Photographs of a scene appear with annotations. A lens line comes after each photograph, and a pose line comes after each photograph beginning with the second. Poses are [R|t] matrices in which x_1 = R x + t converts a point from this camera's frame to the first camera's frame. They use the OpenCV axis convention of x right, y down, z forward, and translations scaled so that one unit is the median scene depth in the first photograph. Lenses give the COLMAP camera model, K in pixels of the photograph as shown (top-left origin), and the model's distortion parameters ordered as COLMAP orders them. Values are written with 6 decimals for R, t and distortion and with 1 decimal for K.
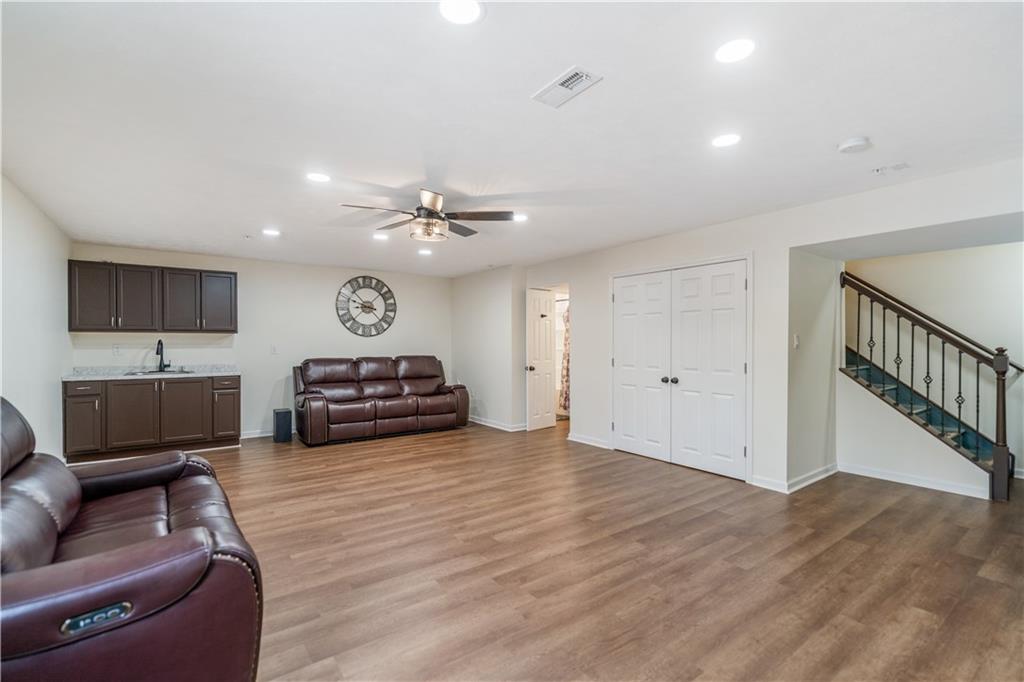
lens RADIAL K [[469.2, 0, 513.3], [0, 469.2, 343.3], [0, 0, 1]] dist [0.000049, -0.000002]
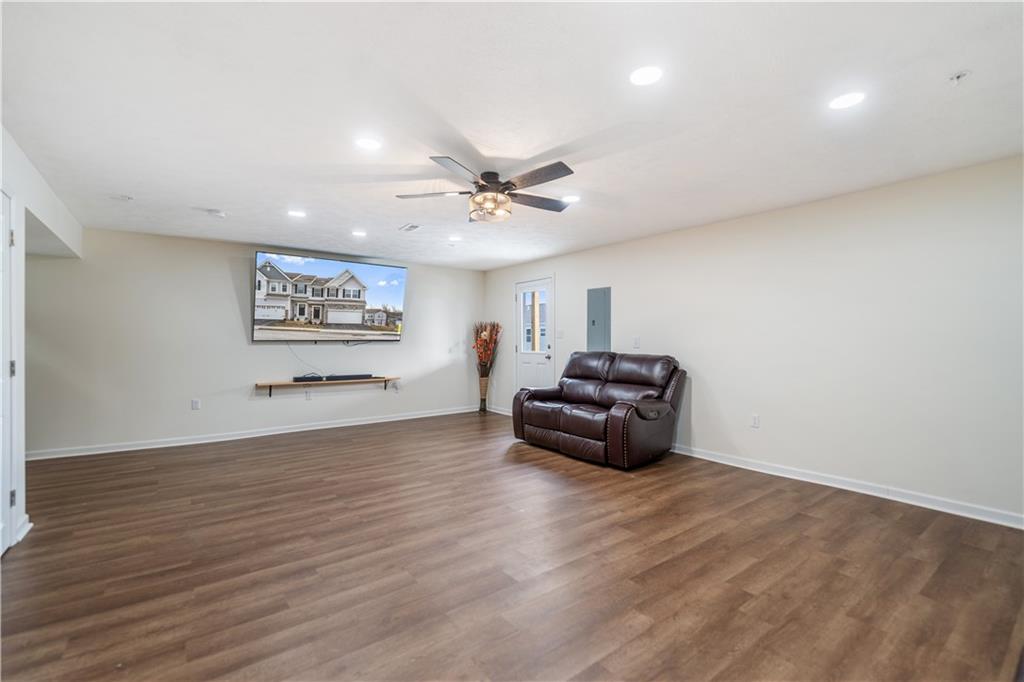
lens RADIAL K [[449.0, 0, 511.3], [0, 449.0, 342.5], [0, 0, 1]] dist [0.000252, -0.000001]
pose [[-0.999787, -0.002555, -0.020503, -0.203822], [-0.002618, 0.999992, 0.003030, 0.016071], [0.020495, 0.003083, -0.999785, 1.905534]]
